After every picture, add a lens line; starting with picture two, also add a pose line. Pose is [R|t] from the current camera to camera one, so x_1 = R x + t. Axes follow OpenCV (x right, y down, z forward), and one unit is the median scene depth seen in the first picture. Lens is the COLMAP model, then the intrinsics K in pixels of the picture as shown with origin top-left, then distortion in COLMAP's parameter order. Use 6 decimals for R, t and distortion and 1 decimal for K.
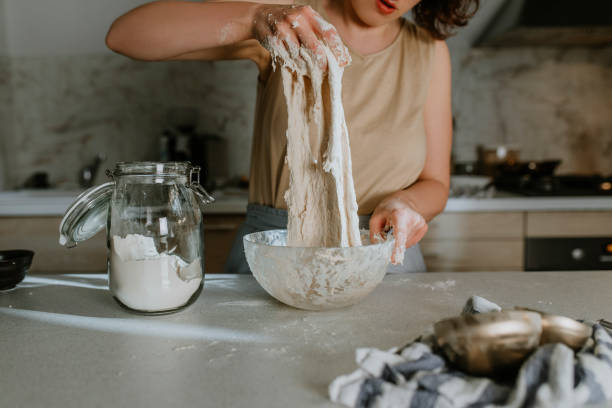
lens RADIAL K [[607.3, 0, 306.0], [0, 607.3, 204.0], [0, 0, 1]] dist [0.008240, 0.002905]
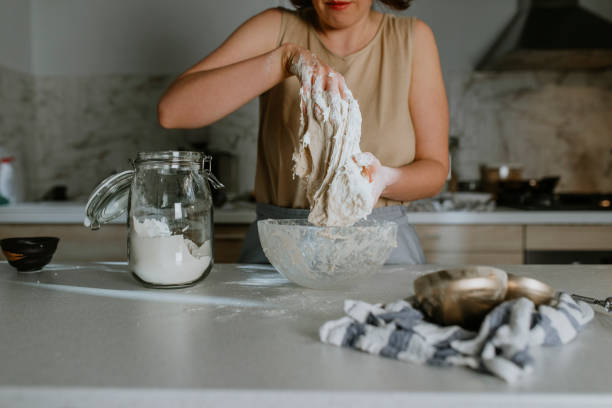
lens RADIAL K [[607.3, 0, 306.0], [0, 607.3, 204.0], [0, 0, 1]] dist [0.008240, 0.002905]
pose [[0.999765, 0.010413, -0.019017, 0.020223], [-0.011322, 0.998767, -0.048340, 0.076339], [0.018491, 0.048544, 0.998650, -0.103285]]
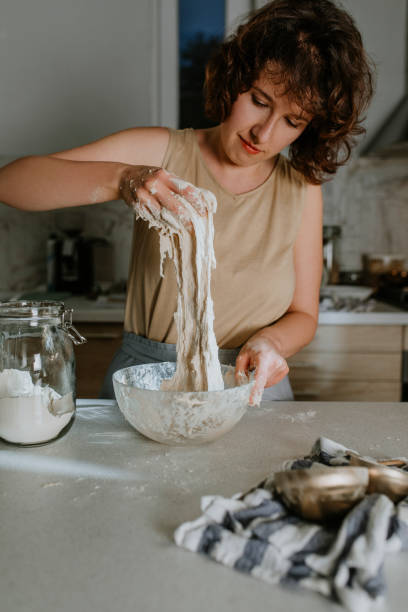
lens RADIAL K [[621.9, 0, 204.0], [0, 621.9, 306.0], [0, 0, 1]] dist [0.004489, 0.000562]
pose [[0.999830, 0.017663, 0.005285, 0.050079], [-0.017780, 0.999579, 0.022950, -0.093817], [-0.004878, -0.023040, 0.999723, -0.093189]]
